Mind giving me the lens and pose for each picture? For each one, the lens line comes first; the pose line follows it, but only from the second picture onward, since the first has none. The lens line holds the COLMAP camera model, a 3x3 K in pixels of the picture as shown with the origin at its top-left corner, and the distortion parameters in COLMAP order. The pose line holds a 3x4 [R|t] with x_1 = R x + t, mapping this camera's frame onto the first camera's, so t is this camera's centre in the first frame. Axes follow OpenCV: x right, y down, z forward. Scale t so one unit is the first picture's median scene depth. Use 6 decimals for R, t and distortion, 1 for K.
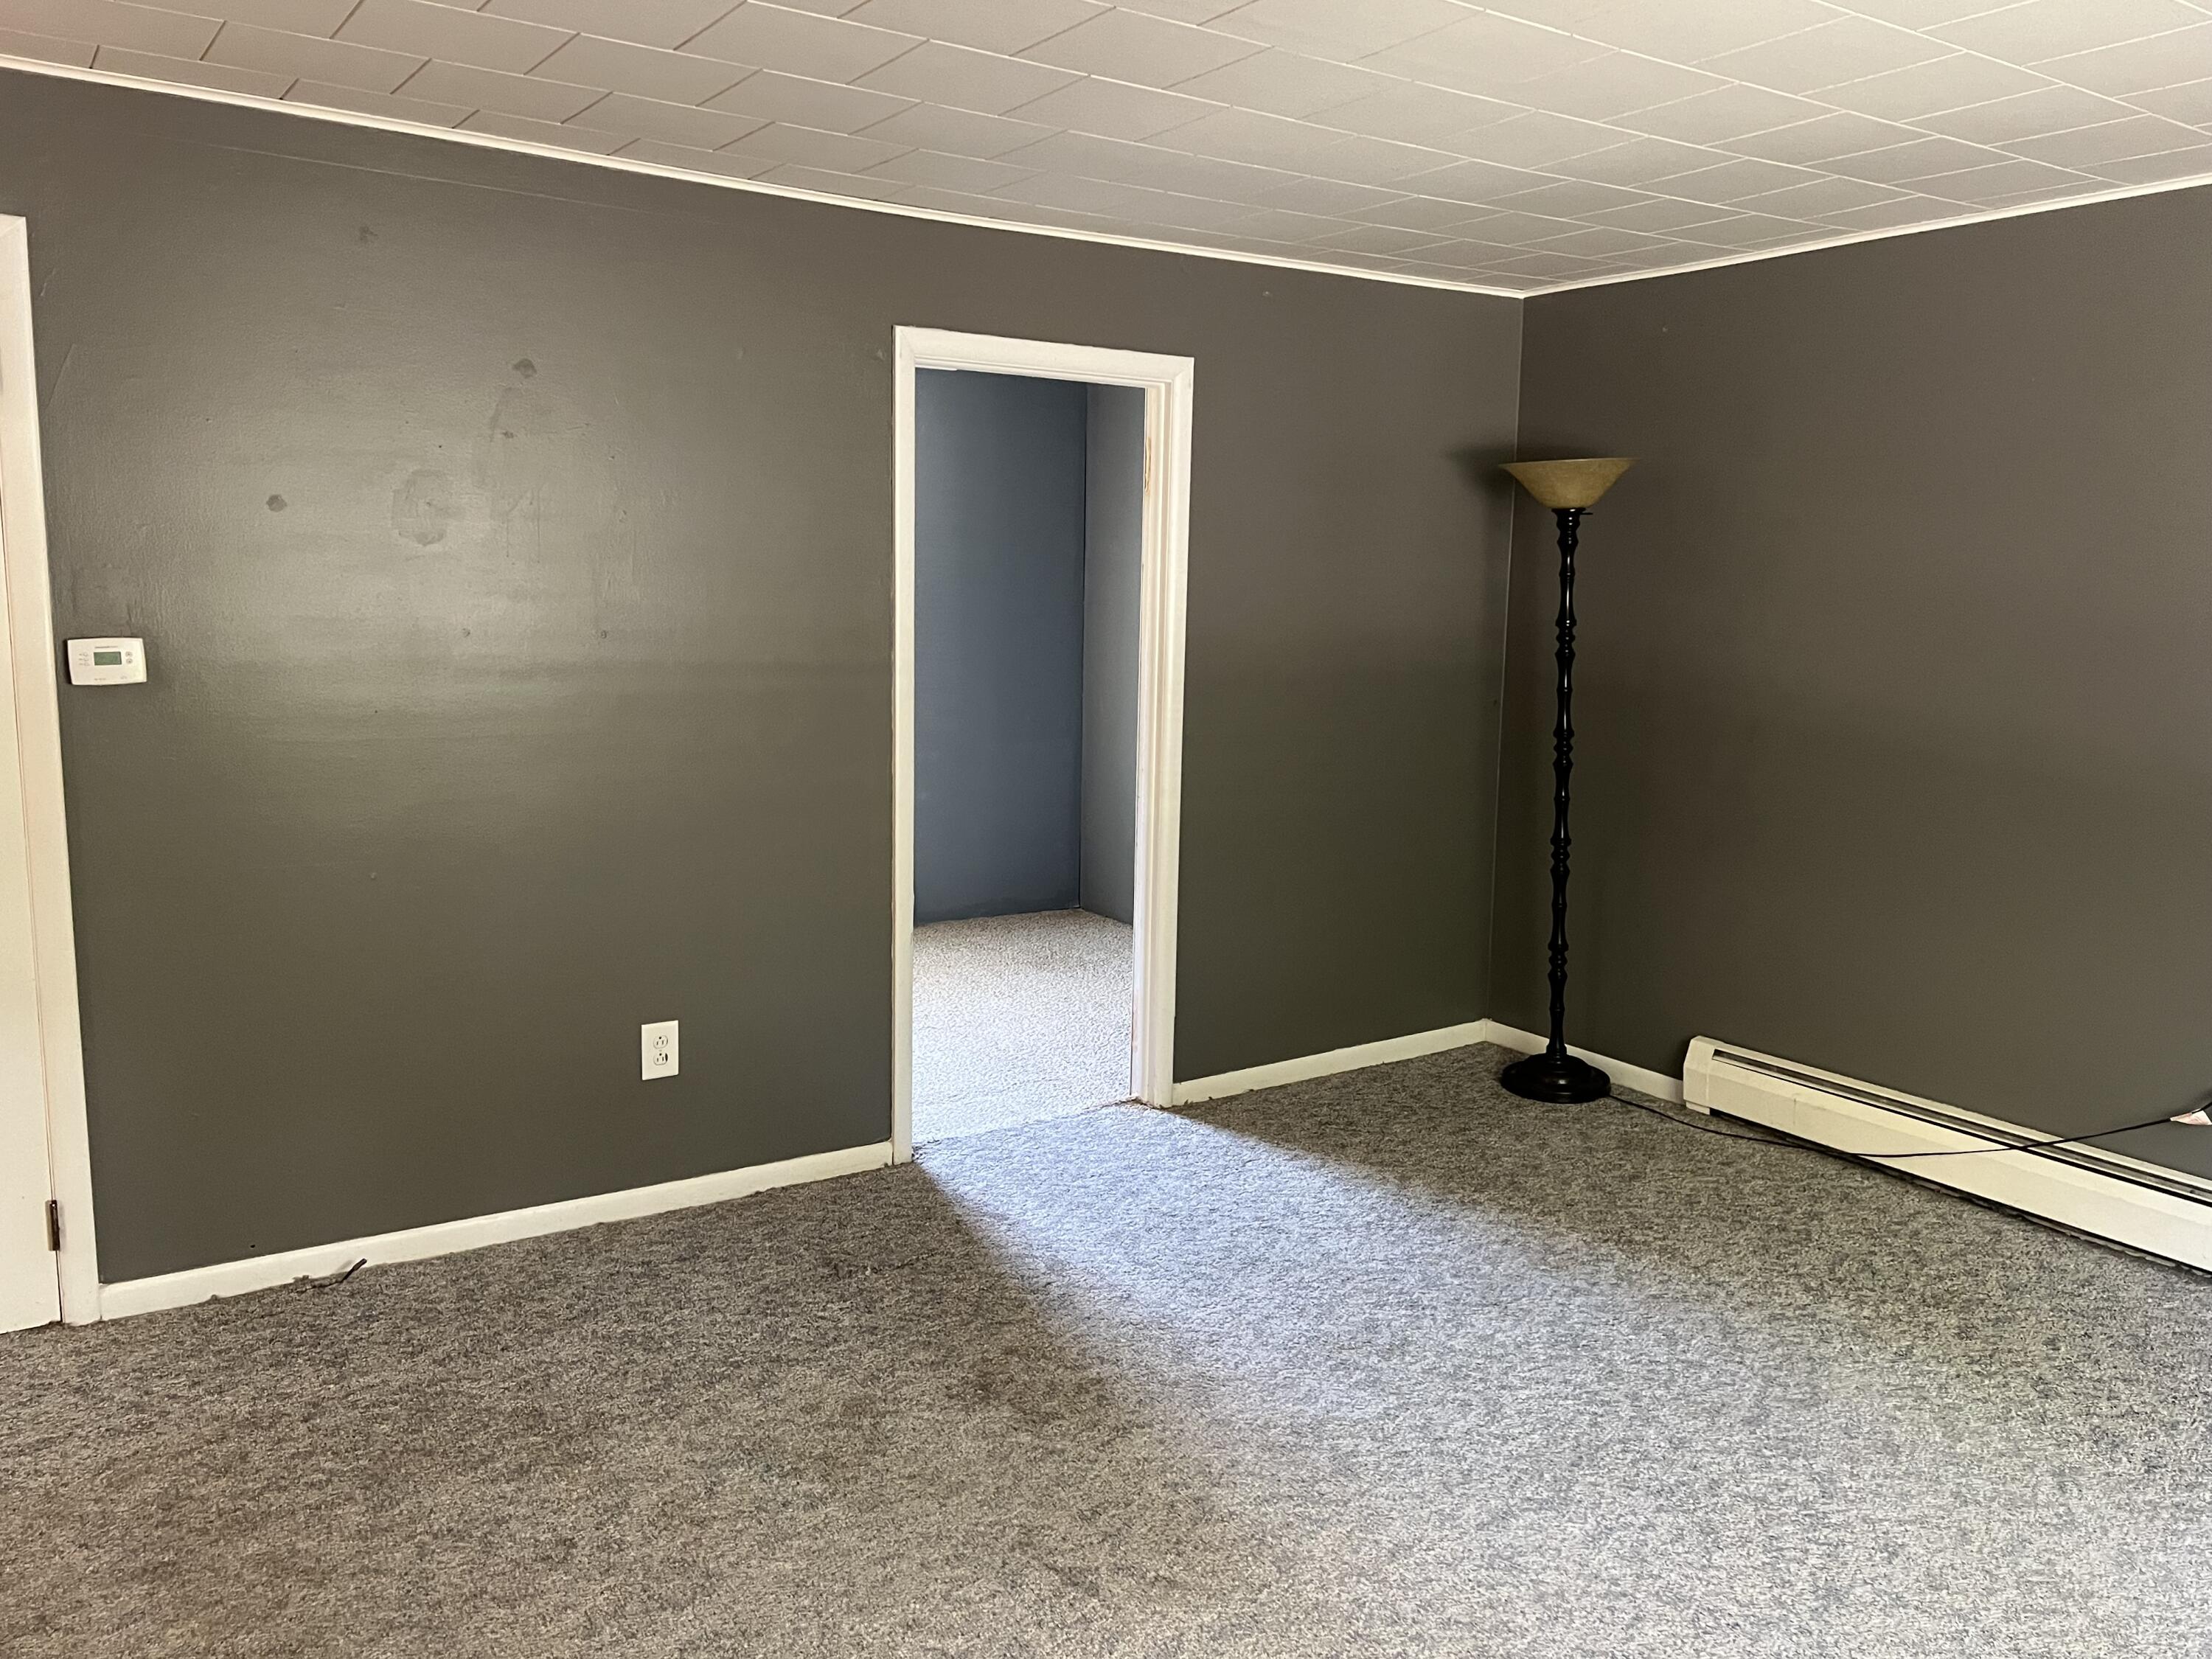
lens RADIAL K [[1666.0, 0, 1107.1], [0, 1666.0, 826.1], [0, 0, 1]] dist [0.038142, -0.046069]
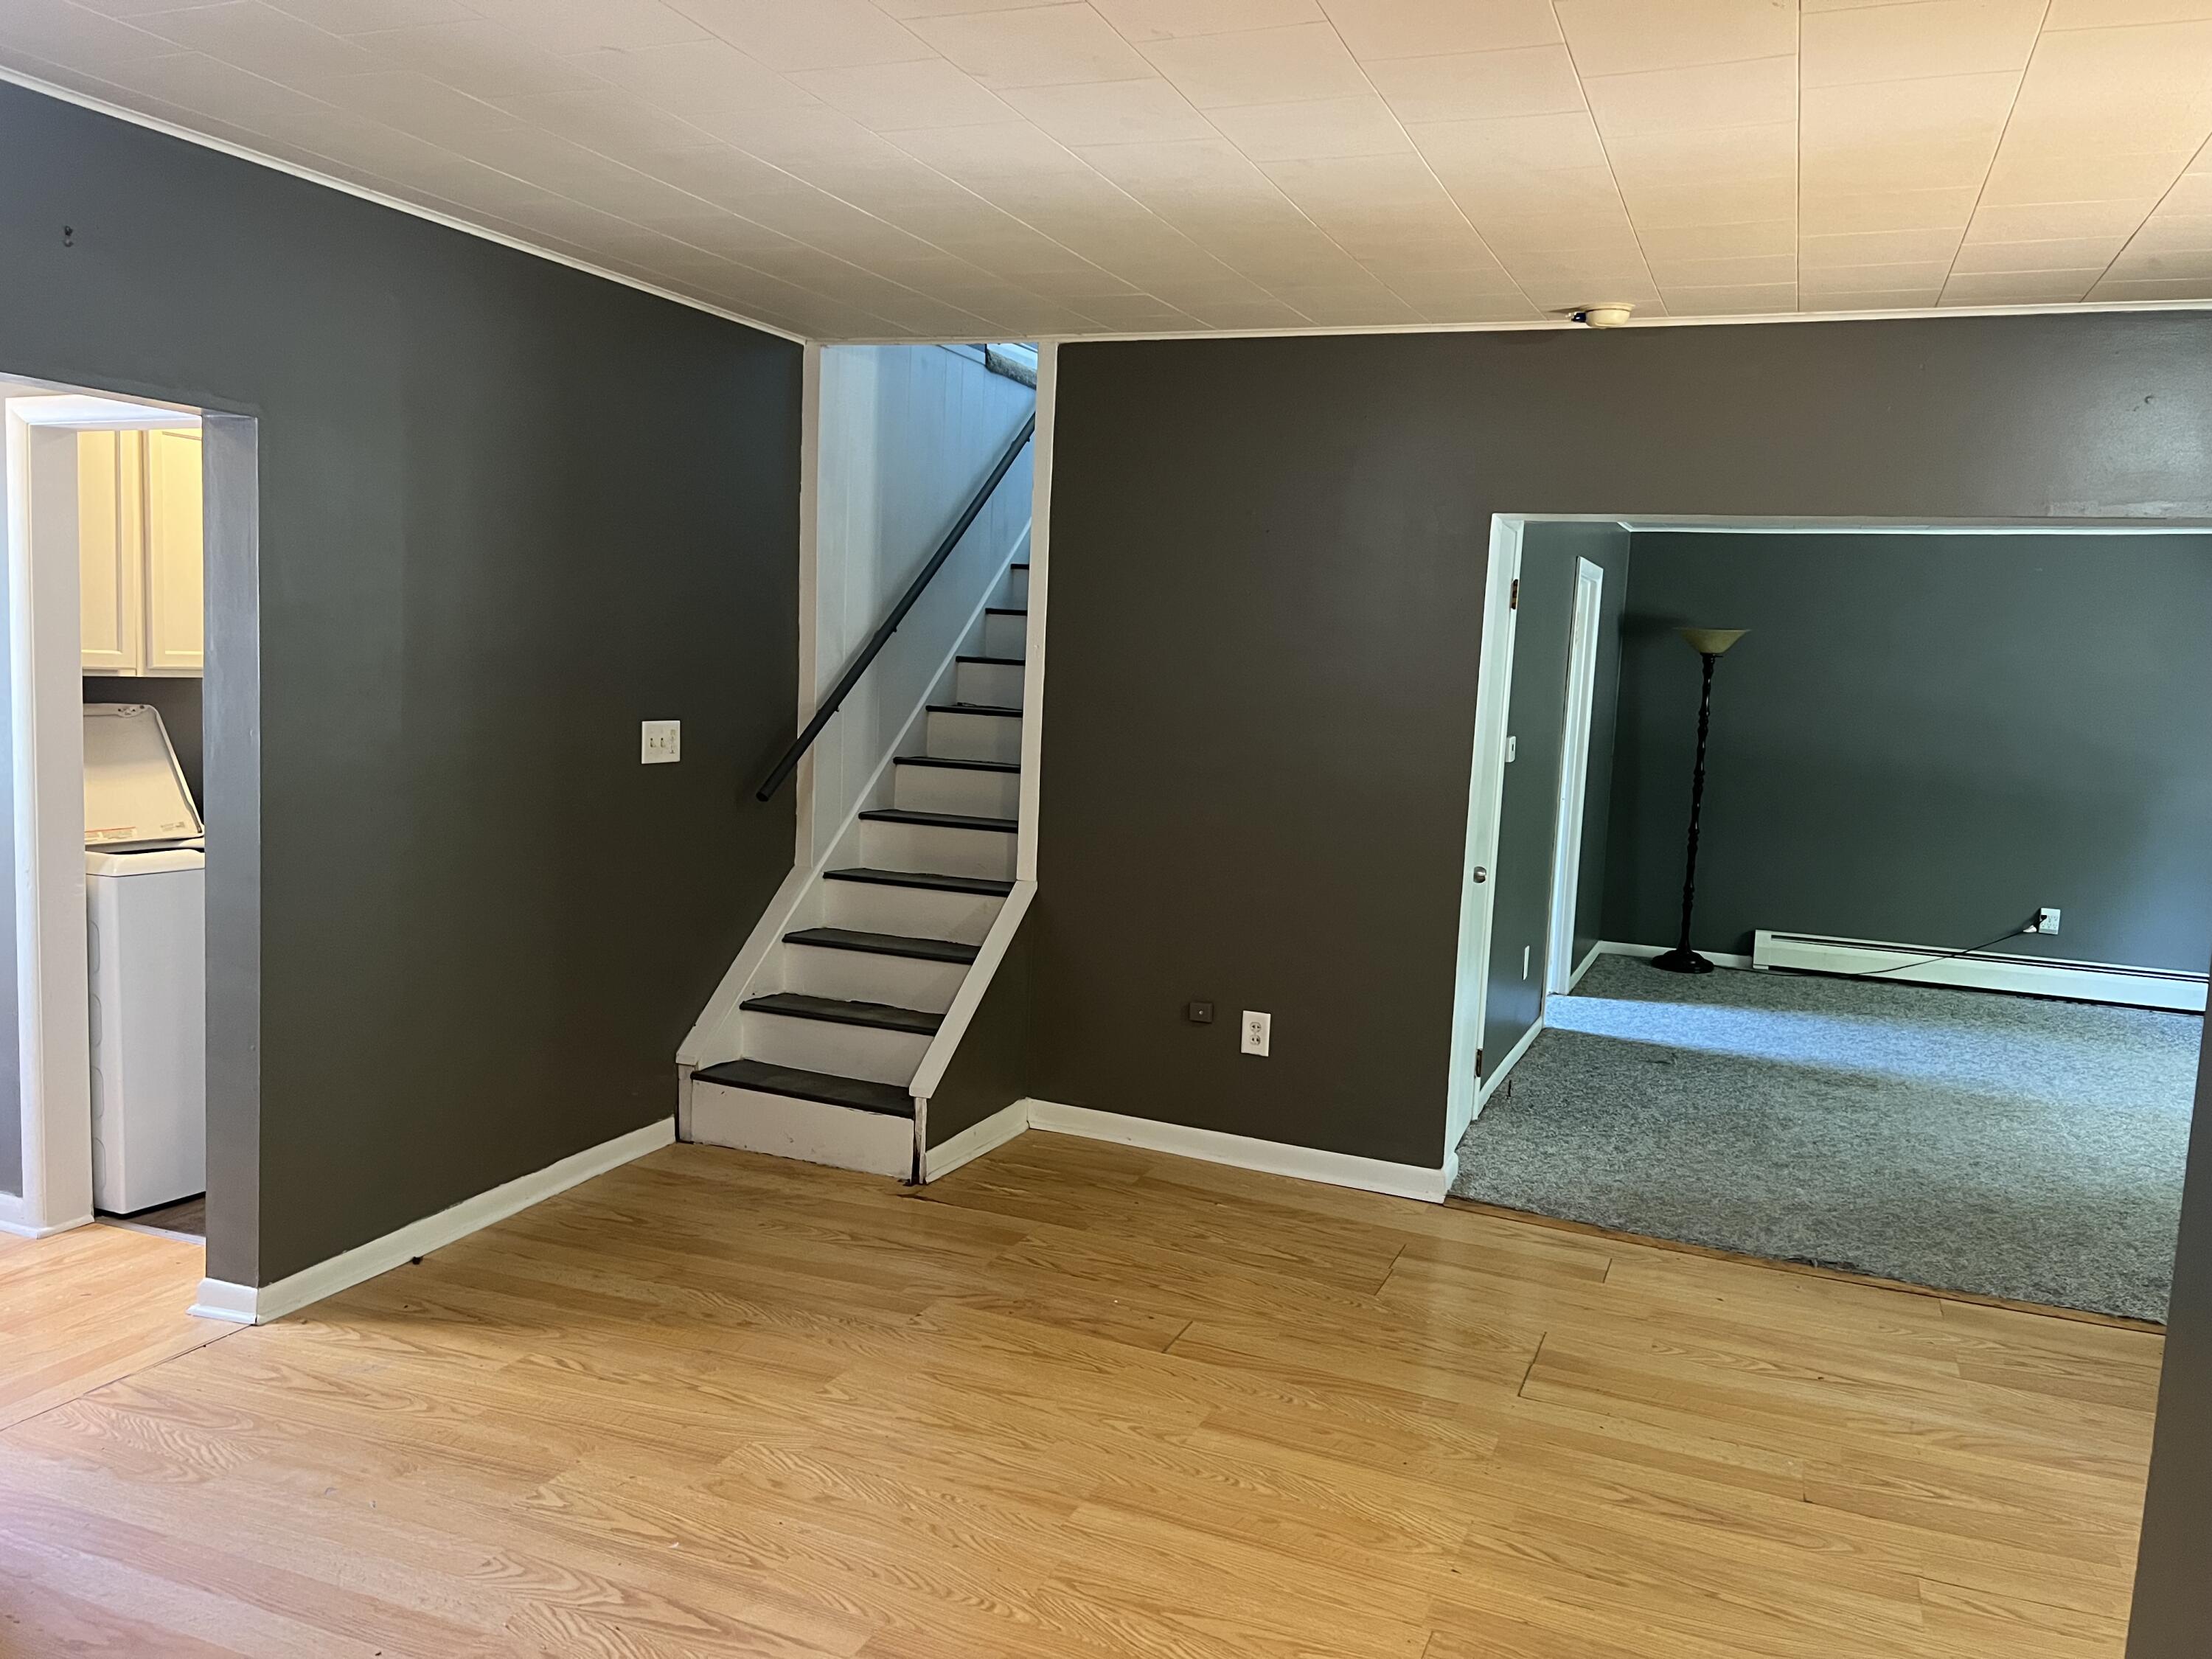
lens RADIAL K [[1666.0, 0, 1111.7], [0, 1666.0, 830.4], [0, 0, 1]] dist [0.038142, -0.046069]
pose [[0.833194, -0.042777, 0.551323, -1.319537], [0.057720, 0.998285, -0.009773, -0.011134], [-0.549960, 0.039965, 0.834235, -0.192653]]
